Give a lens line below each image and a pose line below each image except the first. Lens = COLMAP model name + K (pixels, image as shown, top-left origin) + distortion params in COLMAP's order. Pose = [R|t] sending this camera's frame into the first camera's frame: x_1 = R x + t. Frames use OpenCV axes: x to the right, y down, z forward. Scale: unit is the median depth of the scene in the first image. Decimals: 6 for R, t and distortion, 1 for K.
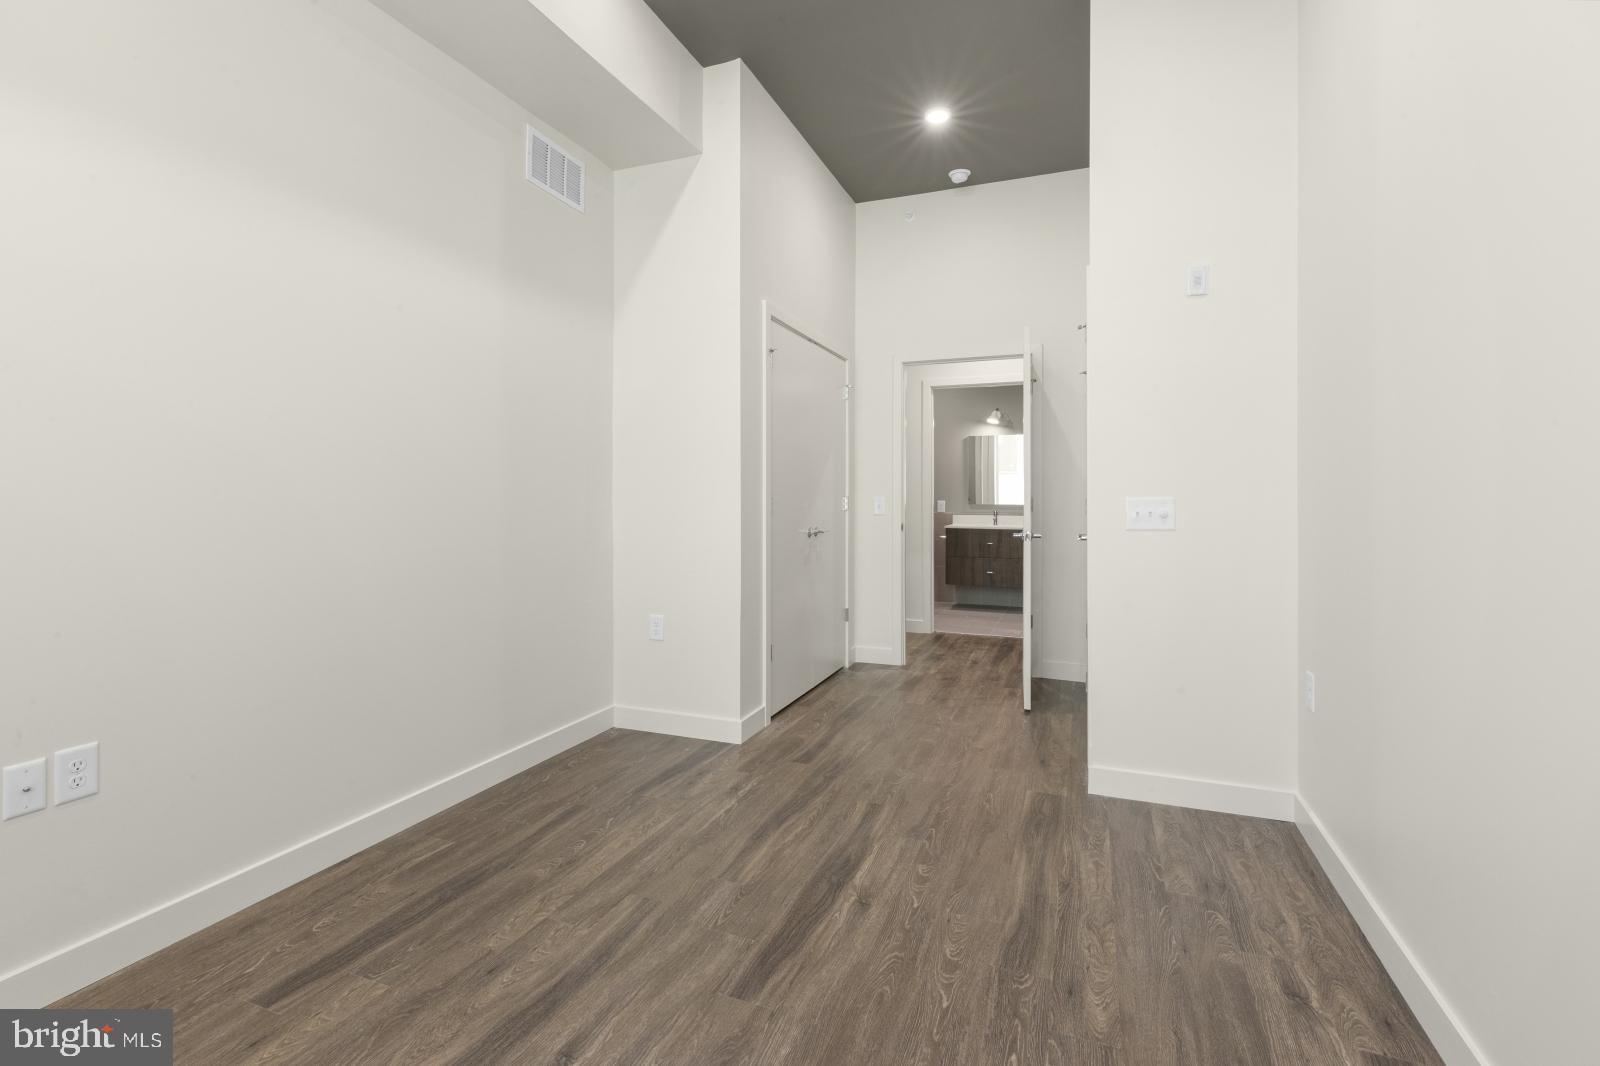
lens RADIAL K [[742.6, 0, 793.1], [0, 742.6, 518.0], [0, 0, 1]] dist [0.001569, -0.000583]
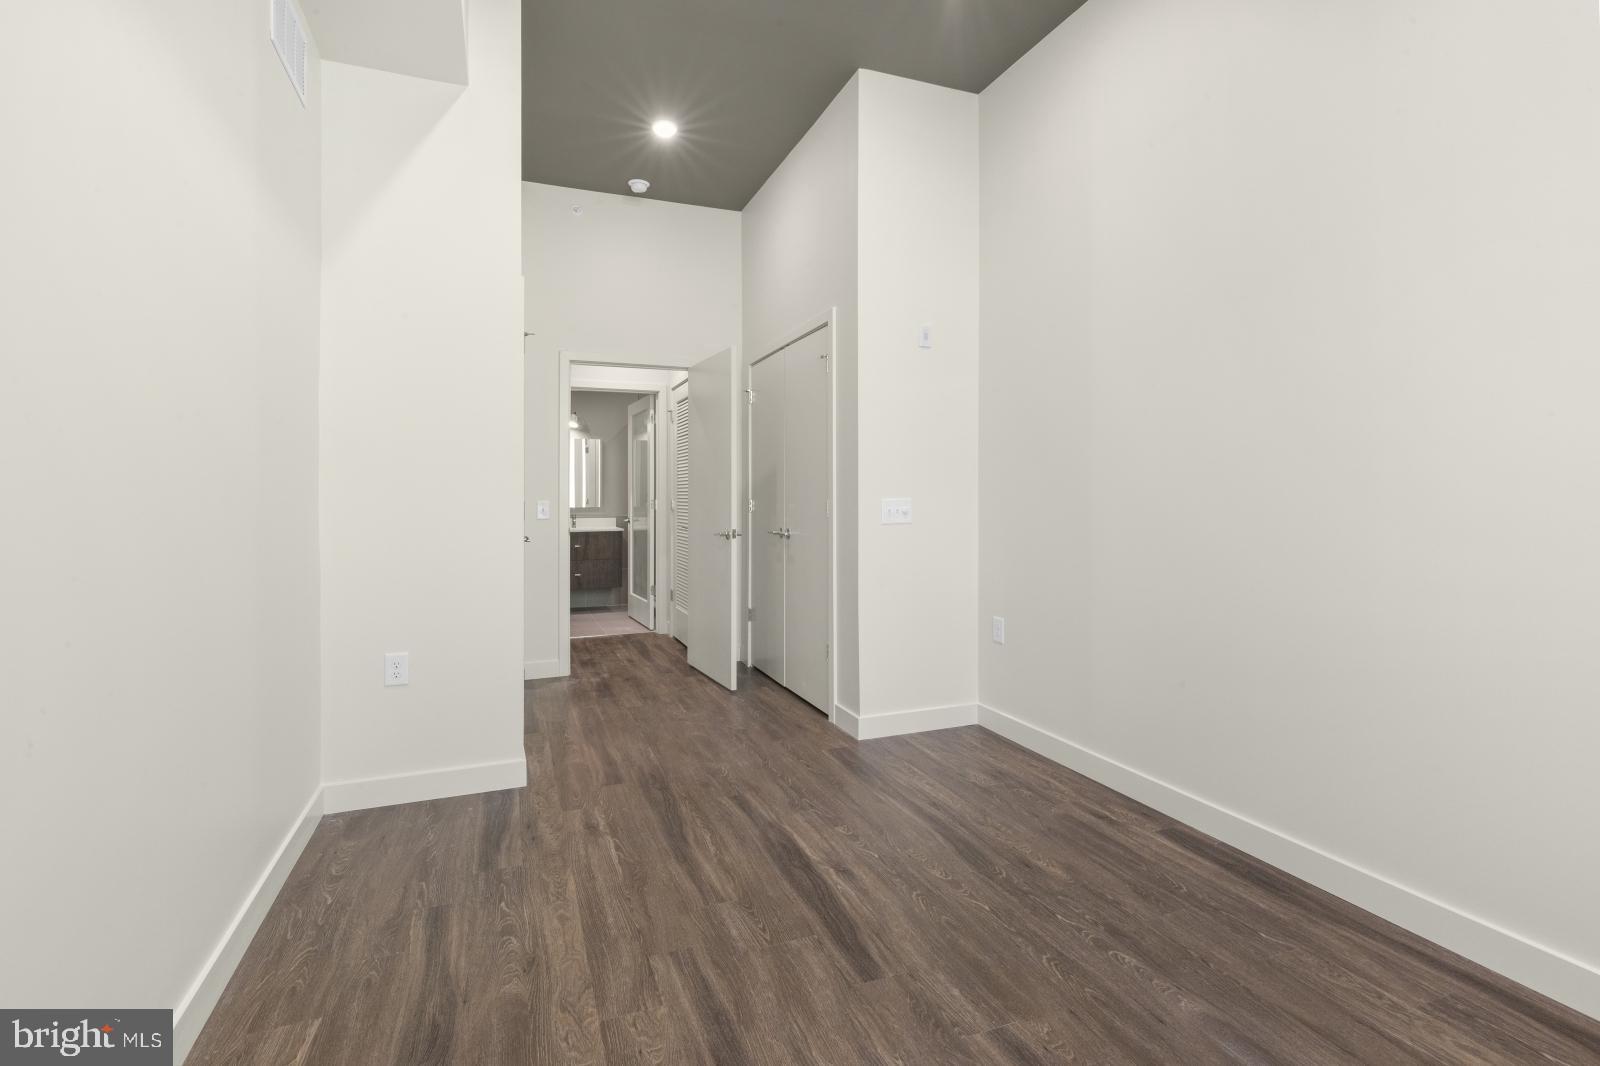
lens RADIAL K [[734.0, 0, 786.5], [0, 734.0, 519.2], [0, 0, 1]] dist [0.003889, -0.000050]
pose [[0.733646, -0.026282, 0.679024, -0.654421], [0.027492, 0.999582, 0.008986, -0.010509], [-0.678976, 0.012076, 0.734062, 0.243823]]
